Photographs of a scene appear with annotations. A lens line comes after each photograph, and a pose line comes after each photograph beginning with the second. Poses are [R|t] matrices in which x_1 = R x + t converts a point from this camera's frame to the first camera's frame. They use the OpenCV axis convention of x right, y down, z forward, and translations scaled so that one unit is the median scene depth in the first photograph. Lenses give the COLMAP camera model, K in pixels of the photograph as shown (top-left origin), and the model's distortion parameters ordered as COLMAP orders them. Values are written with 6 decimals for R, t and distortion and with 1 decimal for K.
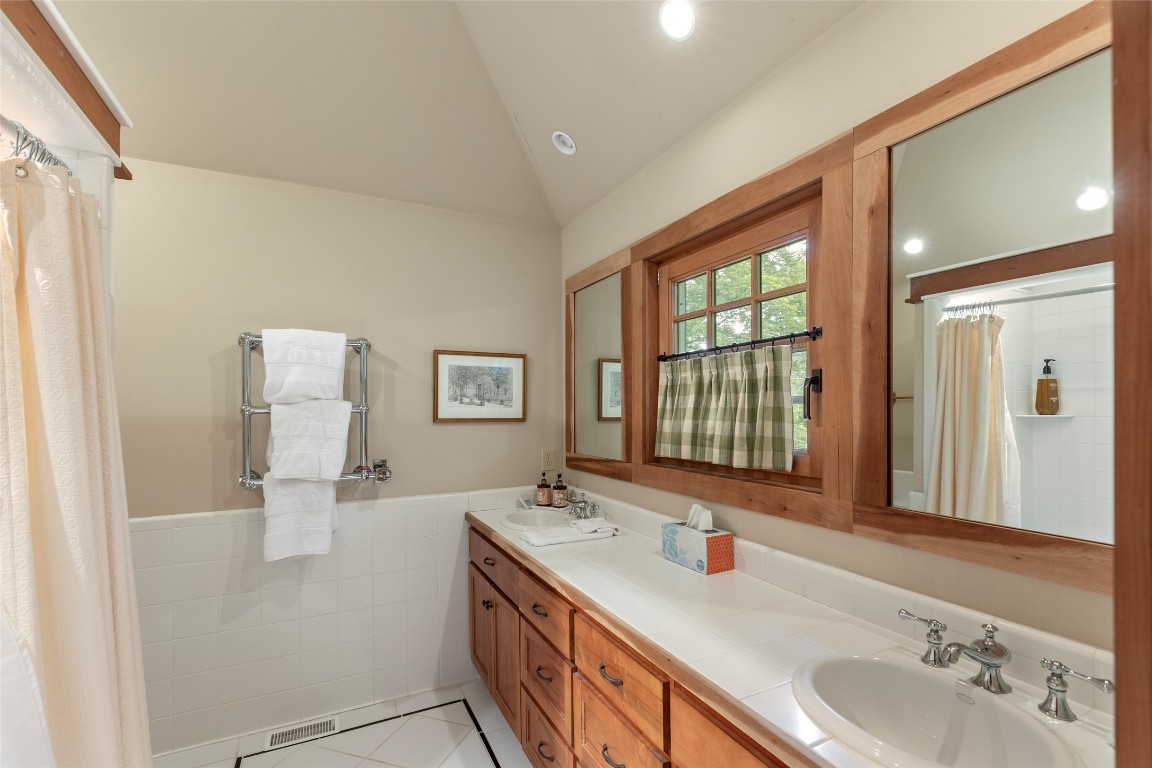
lens RADIAL K [[521.0, 0, 568.9], [0, 521.0, 411.6], [0, 0, 1]] dist [0.002334, 0.002484]
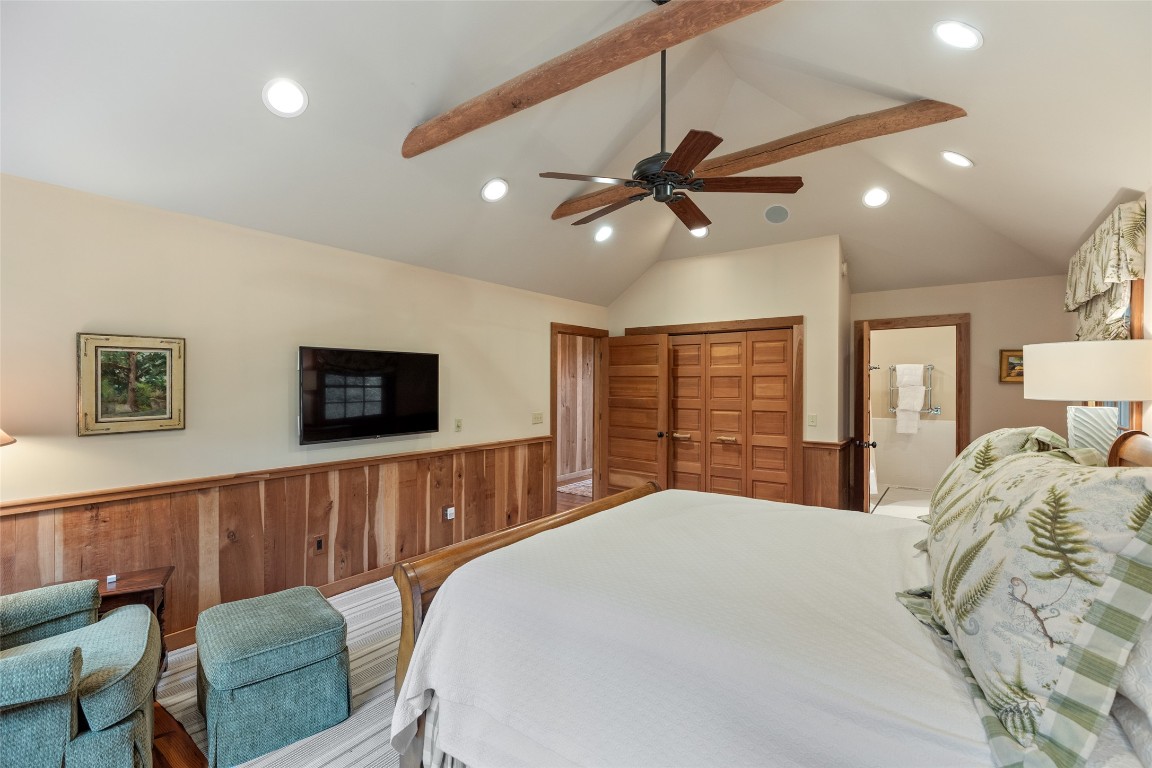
lens RADIAL K [[521.0, 0, 574.2], [0, 521.0, 382.8], [0, 0, 1]] dist [0.002334, 0.002484]
pose [[0.436382, -0.000774, -0.899761, 1.469073], [-0.001312, 0.999998, -0.001496, -0.033748], [0.899761, 0.001833, 0.436380, -2.237832]]
